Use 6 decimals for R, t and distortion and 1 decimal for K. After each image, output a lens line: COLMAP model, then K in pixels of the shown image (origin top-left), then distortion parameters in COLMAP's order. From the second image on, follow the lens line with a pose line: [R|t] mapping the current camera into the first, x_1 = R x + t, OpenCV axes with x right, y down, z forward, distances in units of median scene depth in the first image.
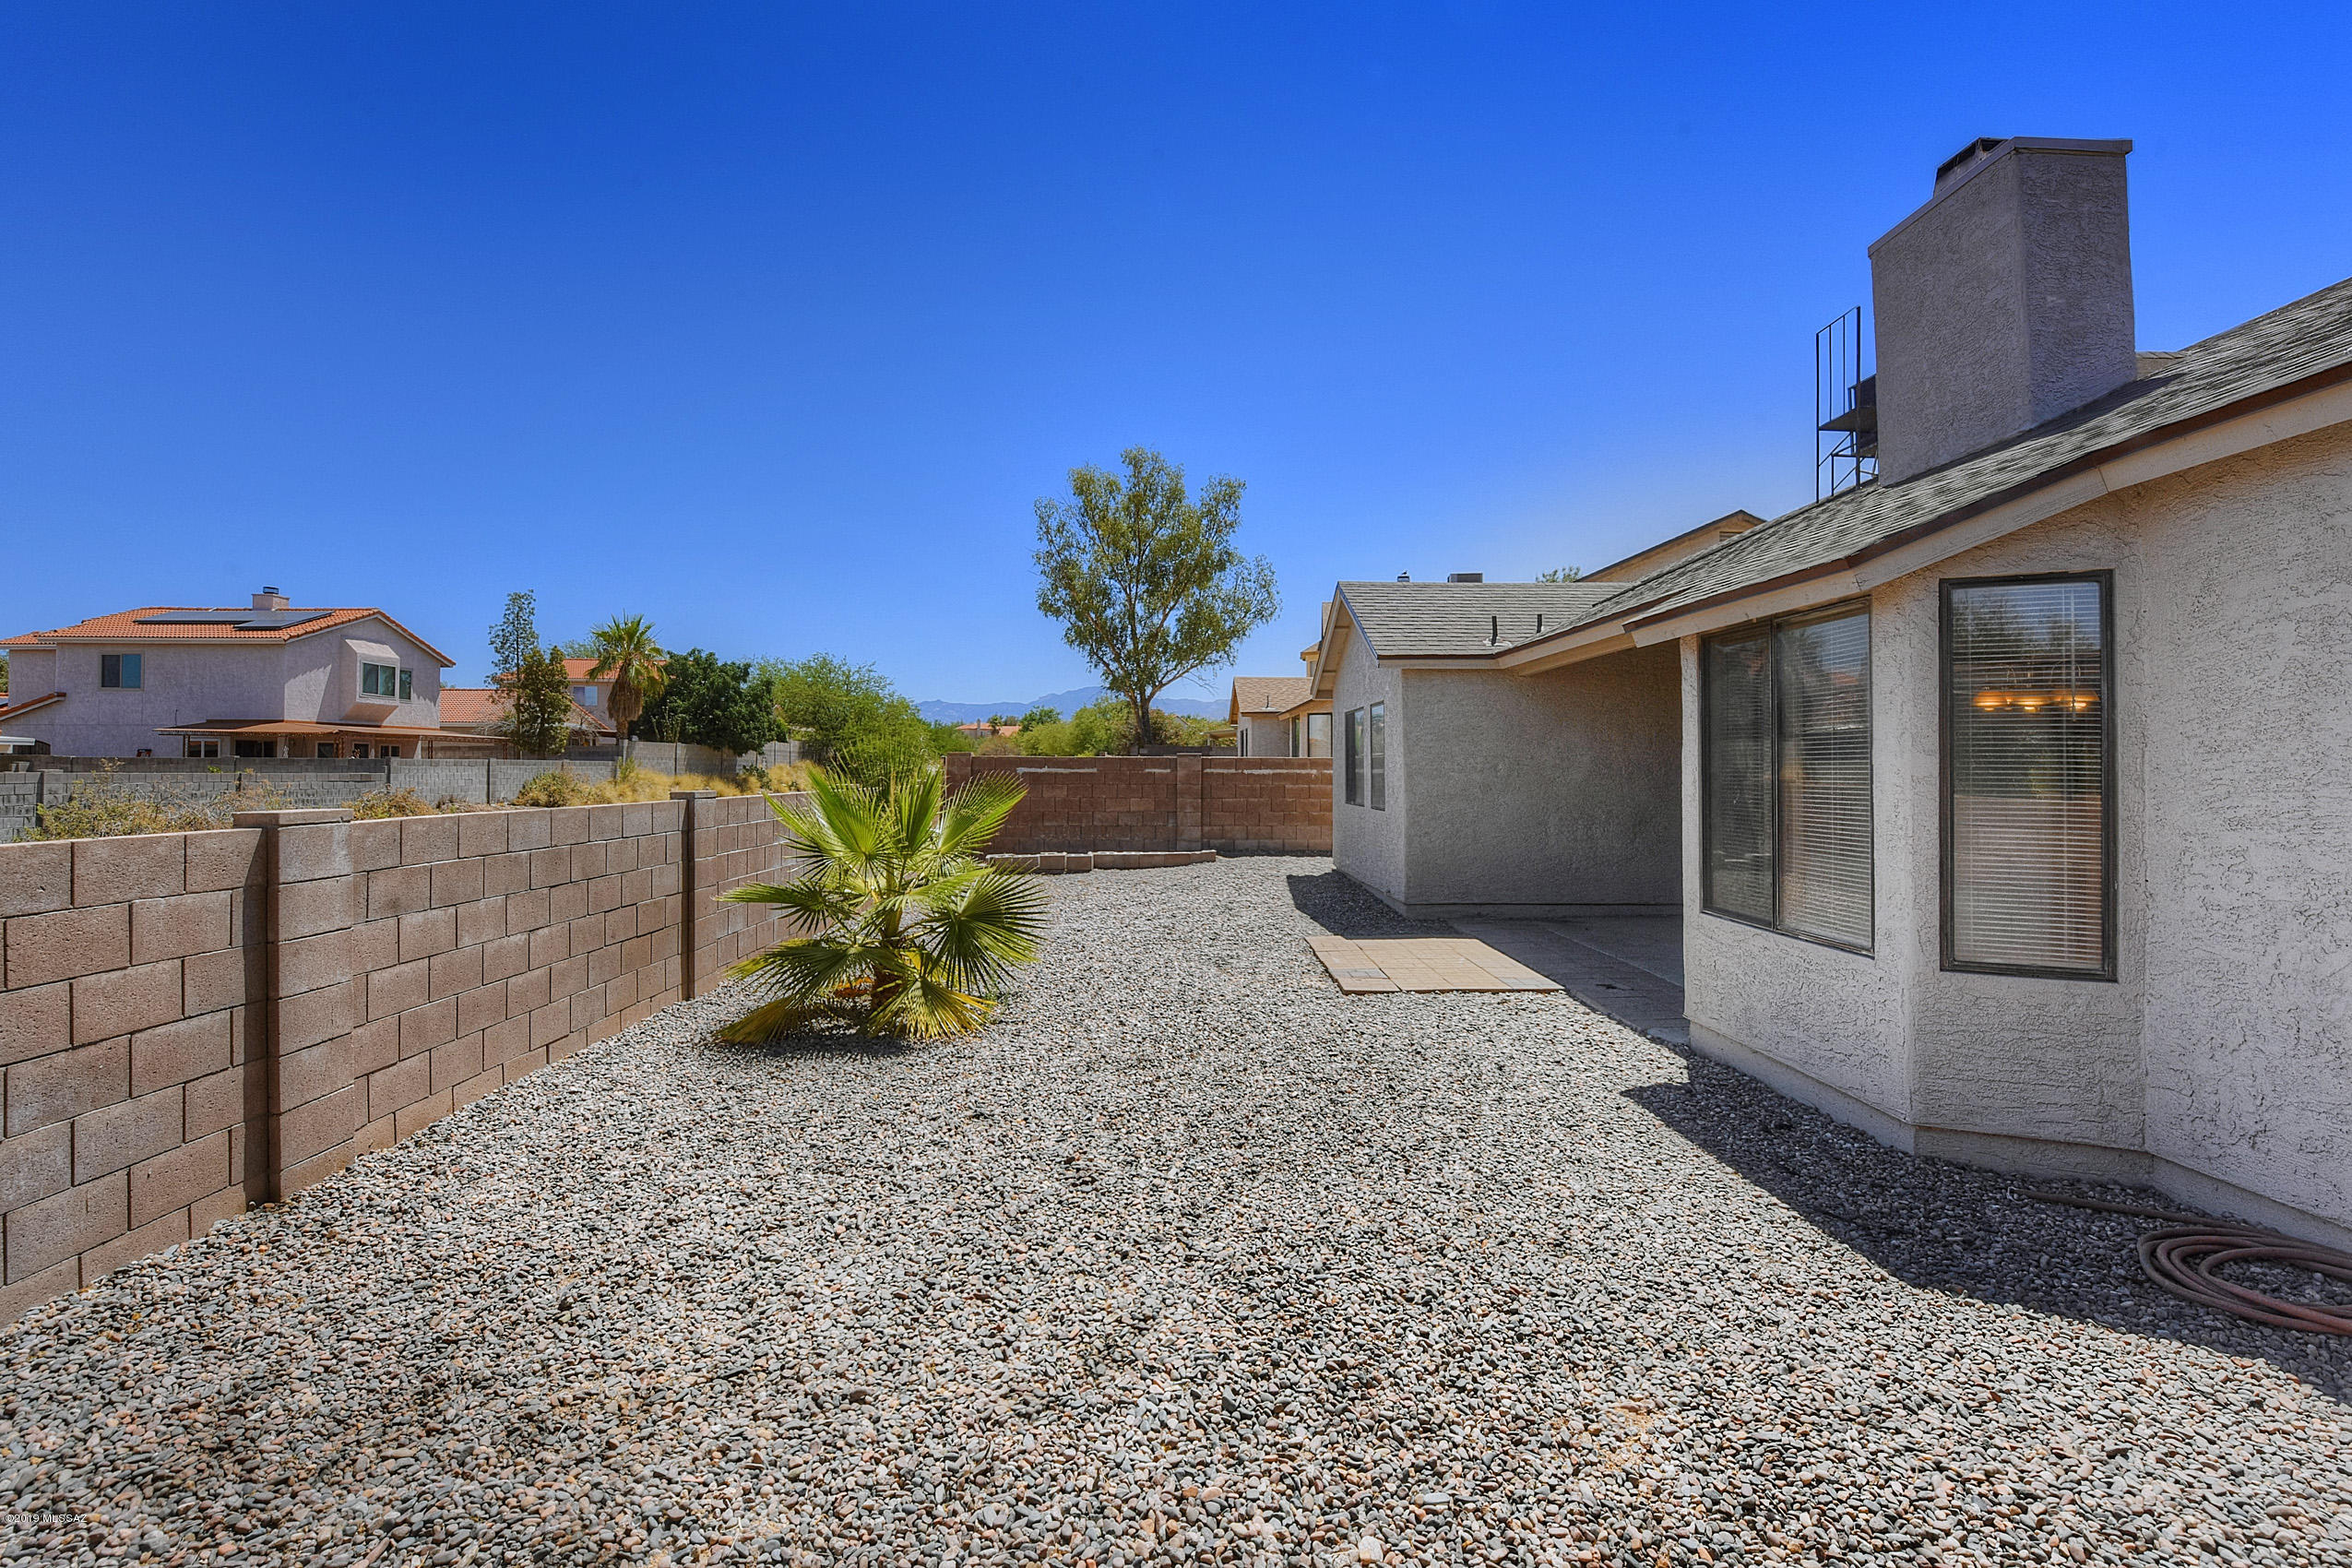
lens RADIAL K [[1032.2, 0, 1207.3], [0, 1032.2, 737.9], [0, 0, 1]] dist [-0.000698, -0.009289]
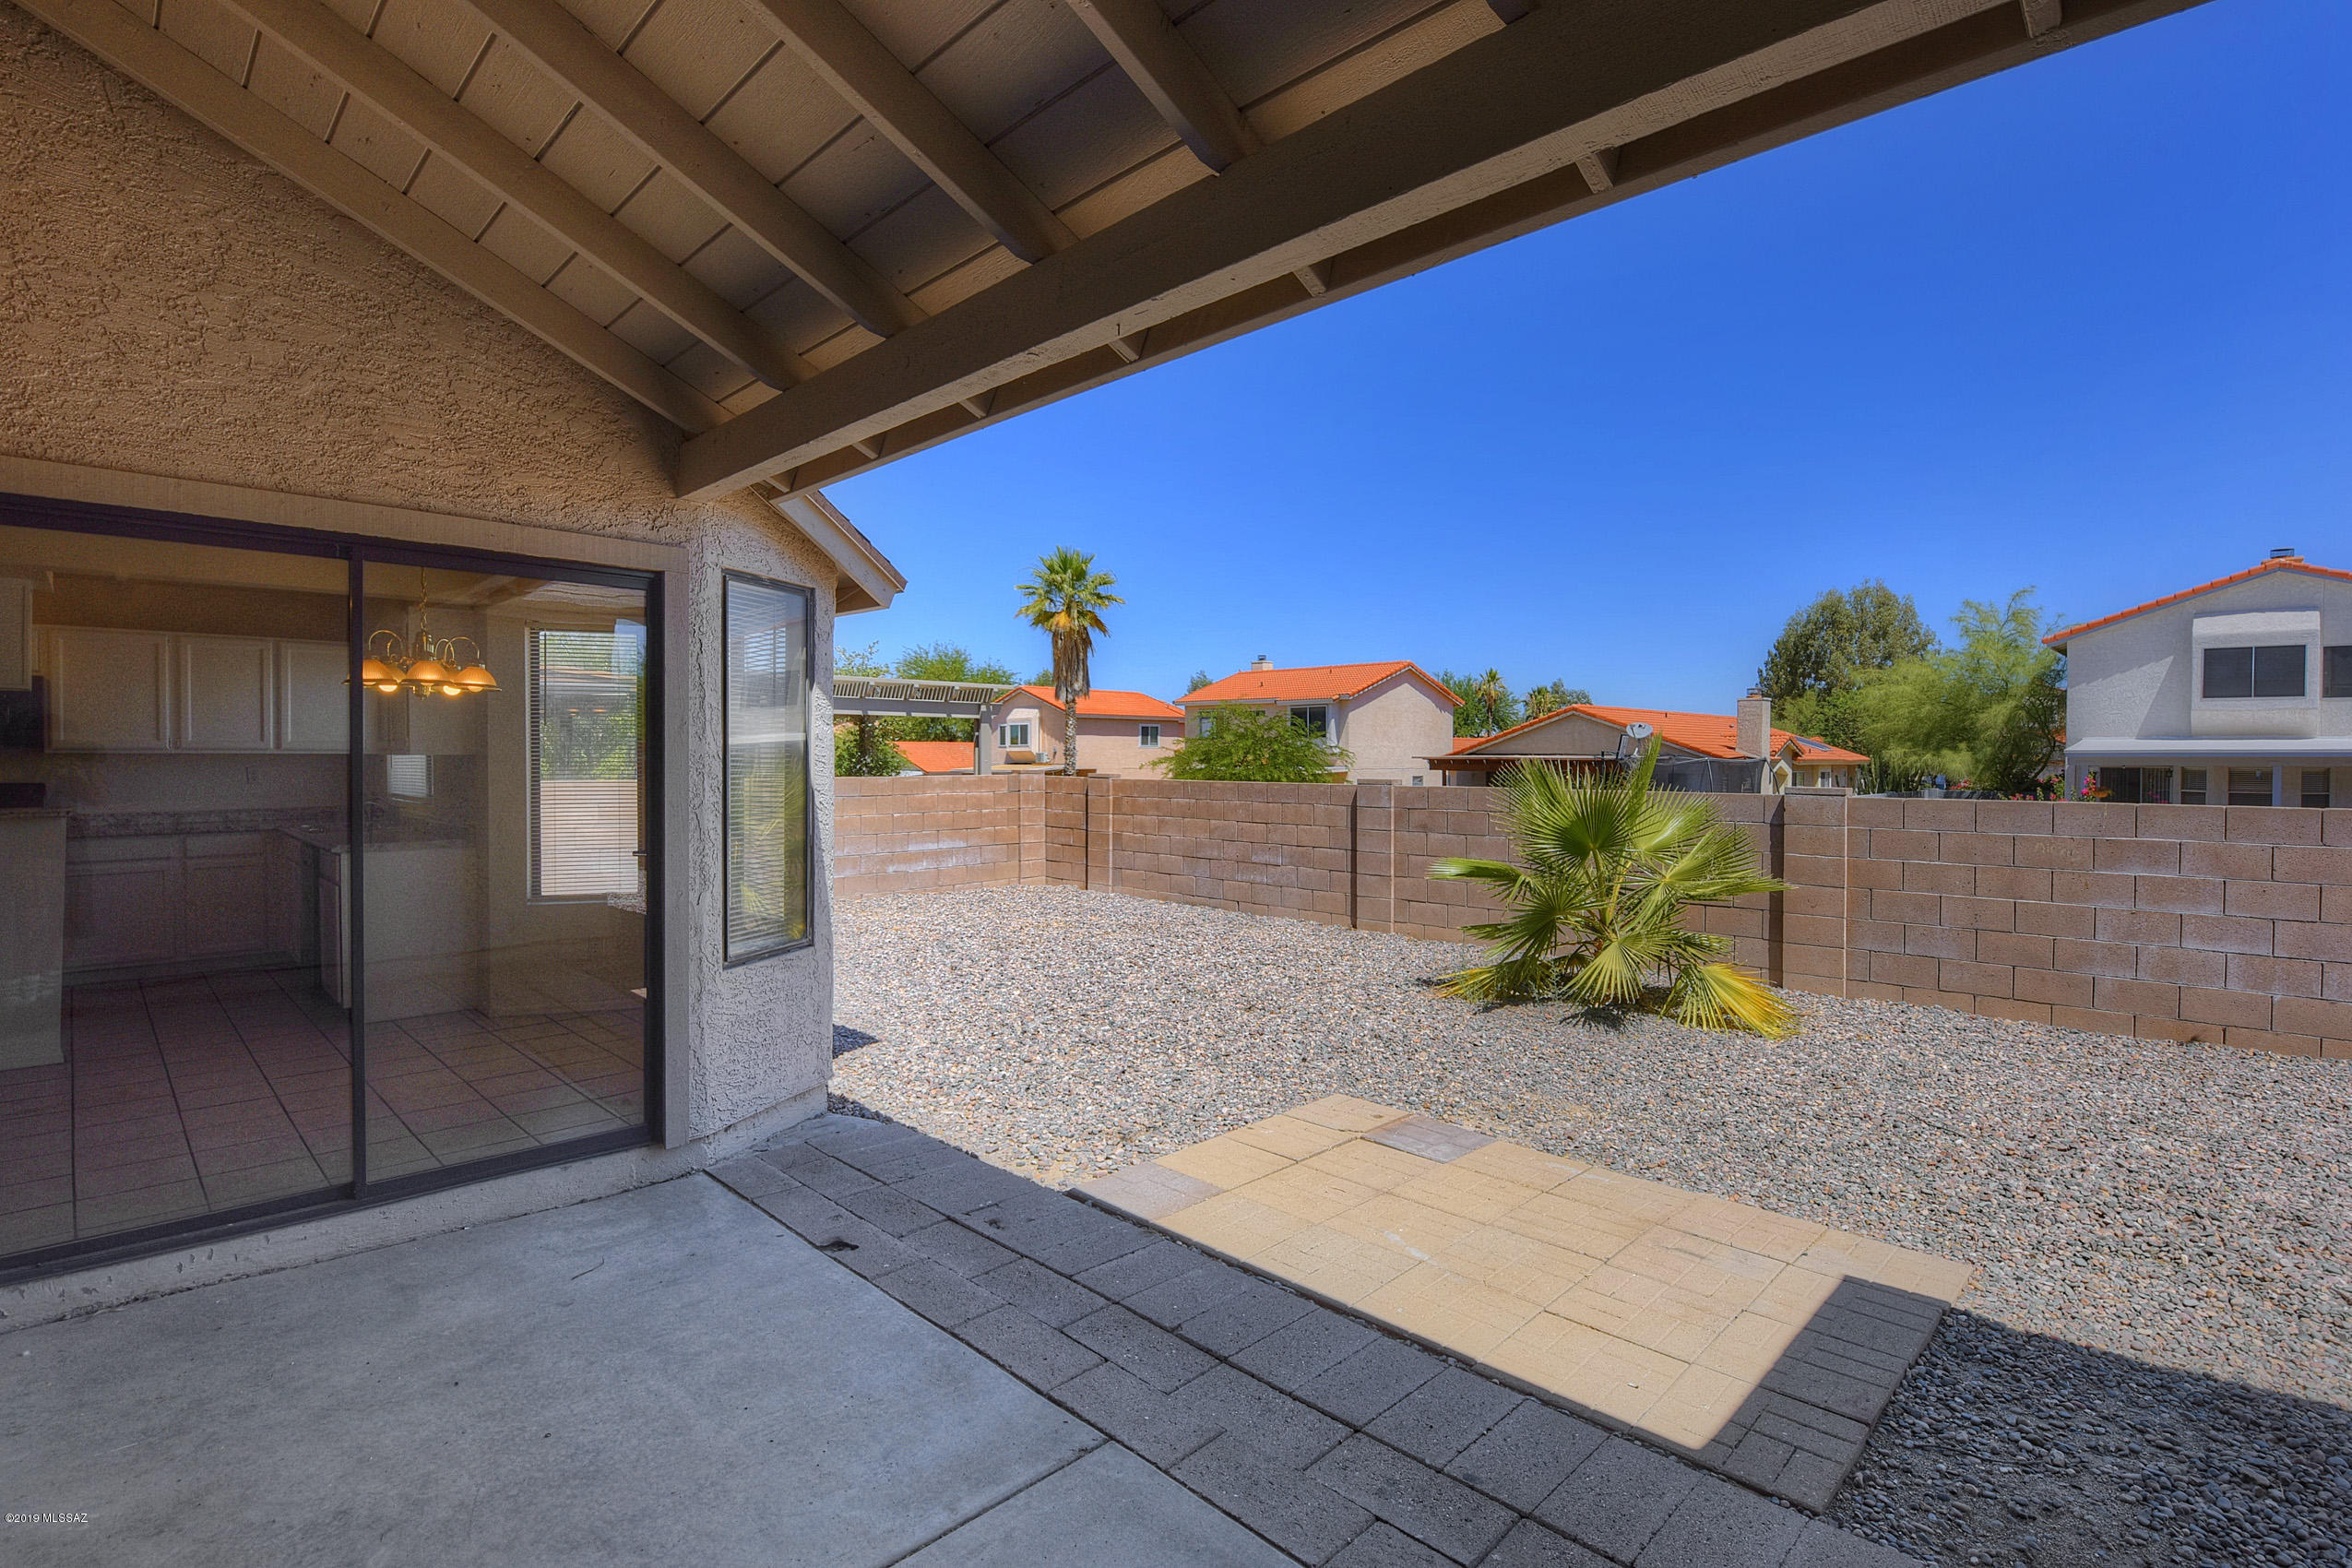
lens RADIAL K [[1059.5, 0, 1219.7], [0, 1059.5, 775.9], [0, 0, 1]] dist [0.002283, -0.010990]
pose [[-0.669846, 0.010520, -0.742425, 0.284791], [0.015212, 0.999884, 0.000443, 0.013325], [0.742344, -0.010997, -0.669929, 0.556766]]
